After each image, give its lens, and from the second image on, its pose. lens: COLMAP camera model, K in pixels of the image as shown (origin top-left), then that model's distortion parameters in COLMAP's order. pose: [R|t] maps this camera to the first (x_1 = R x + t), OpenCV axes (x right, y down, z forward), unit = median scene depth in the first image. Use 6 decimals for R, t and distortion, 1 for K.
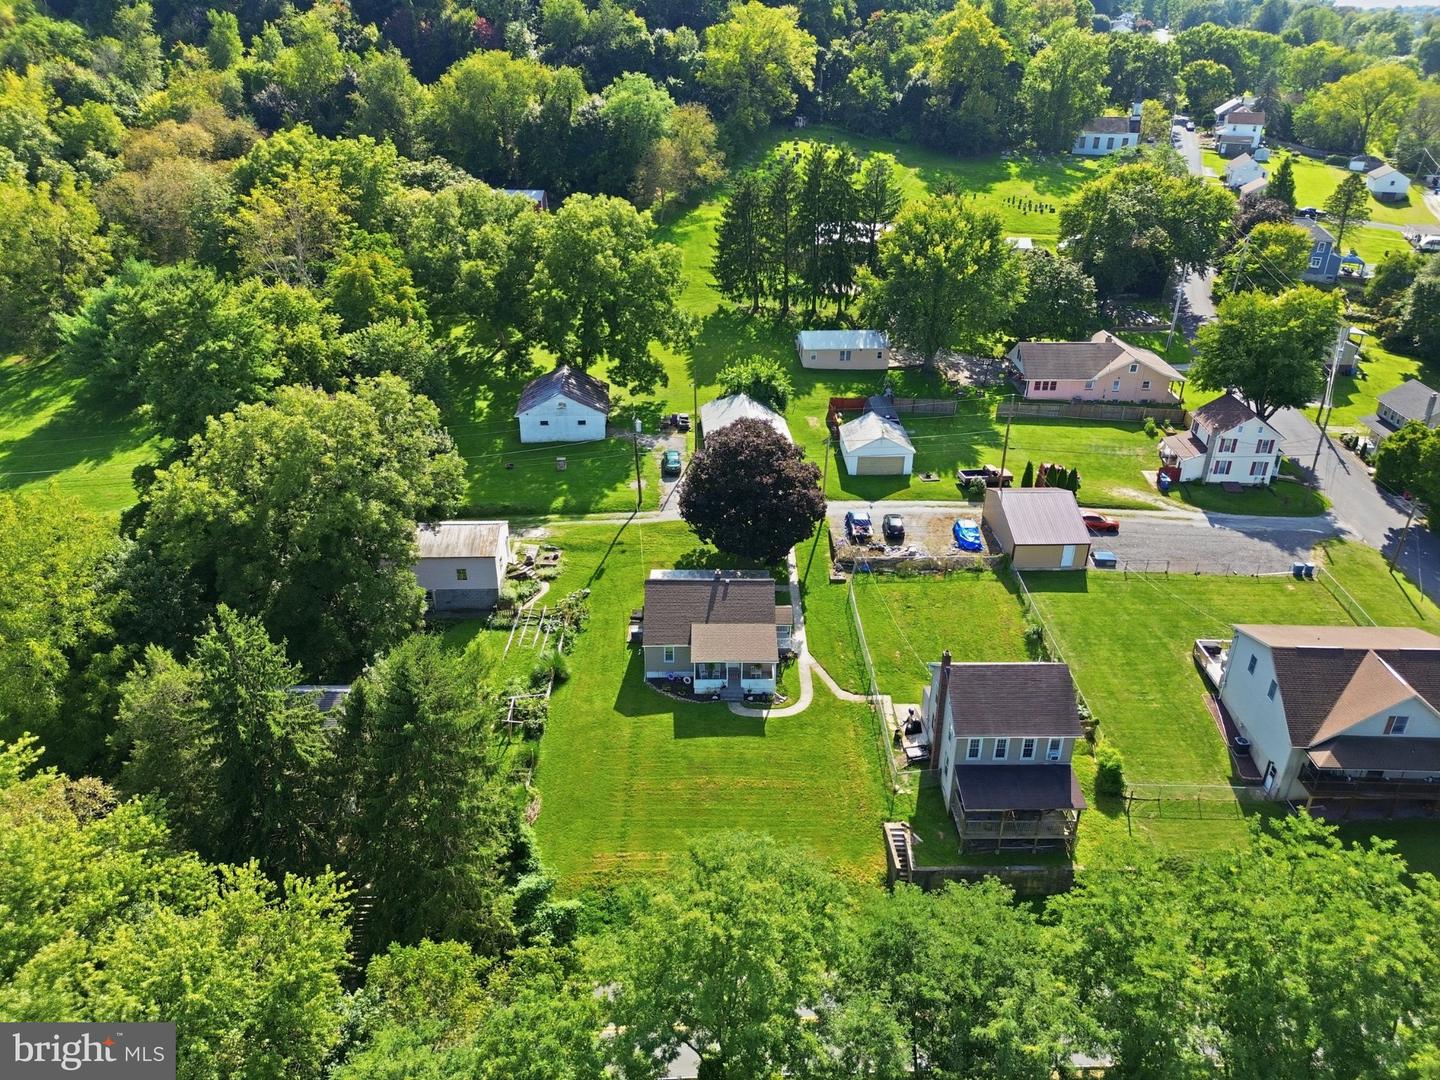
lens RADIAL K [[1022.5, 0, 720.0], [0, 1022.5, 540.0], [0, 0, 1]] dist [0.076375, -0.082657]
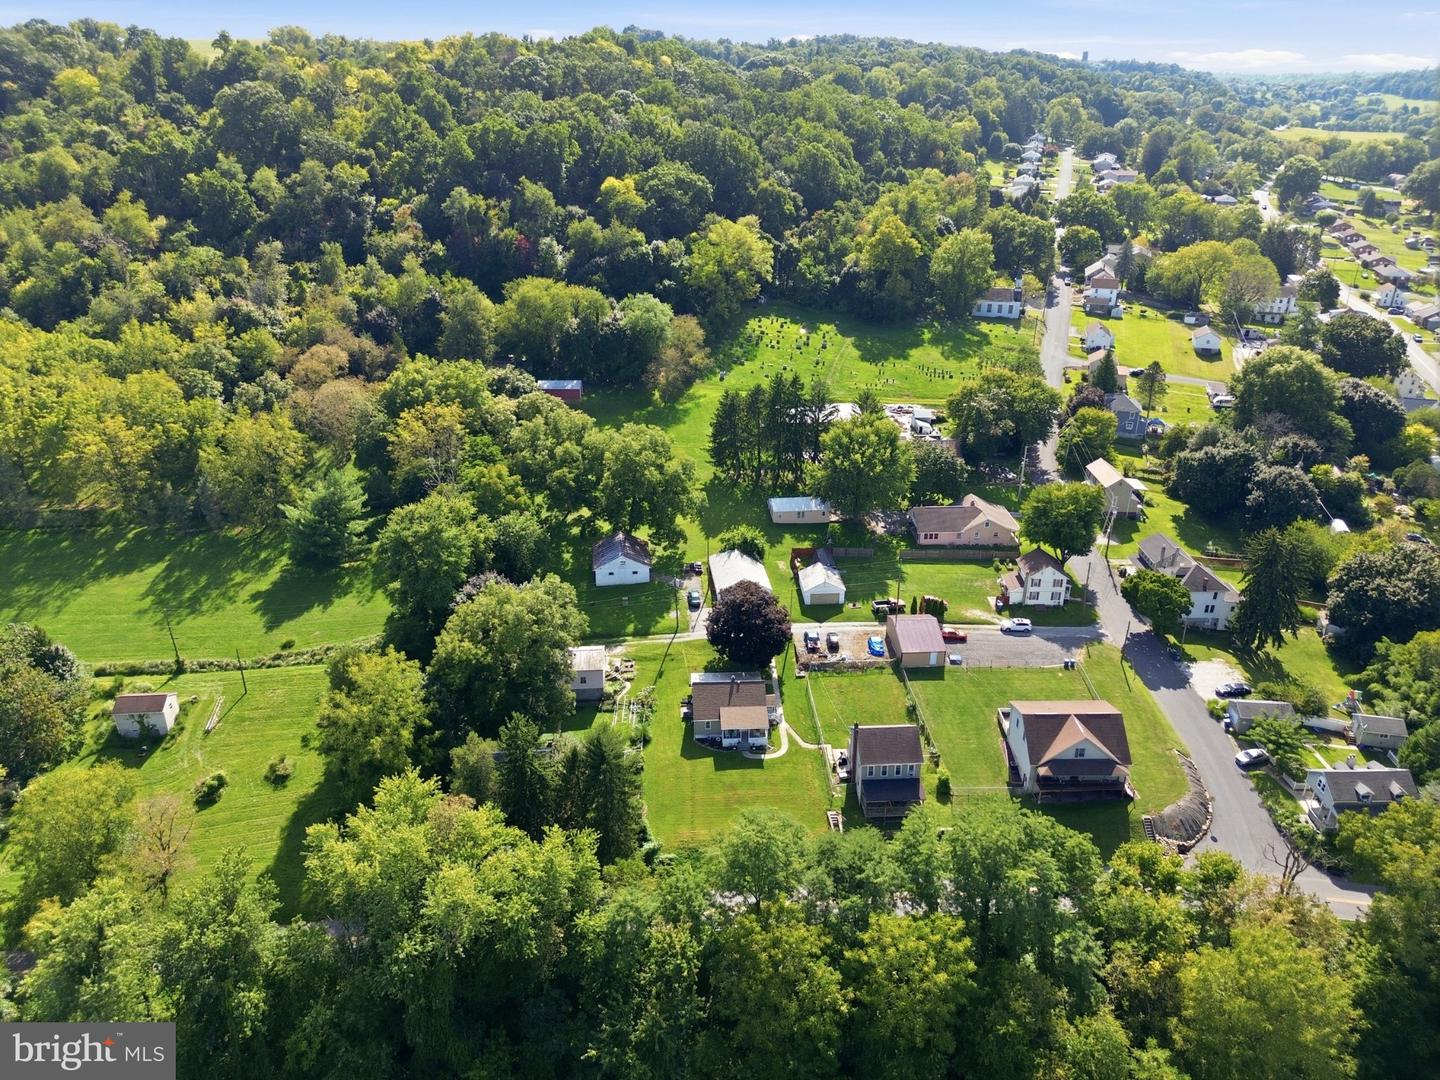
lens RADIAL K [[1022.5, 0, 720.0], [0, 1022.5, 540.0], [0, 0, 1]] dist [0.076375, -0.082657]
pose [[0.999086, -0.022374, 0.036426, -0.063803], [0.023950, 0.998770, -0.043409, -0.098414], [-0.035410, 0.044242, 0.998393, -0.596233]]
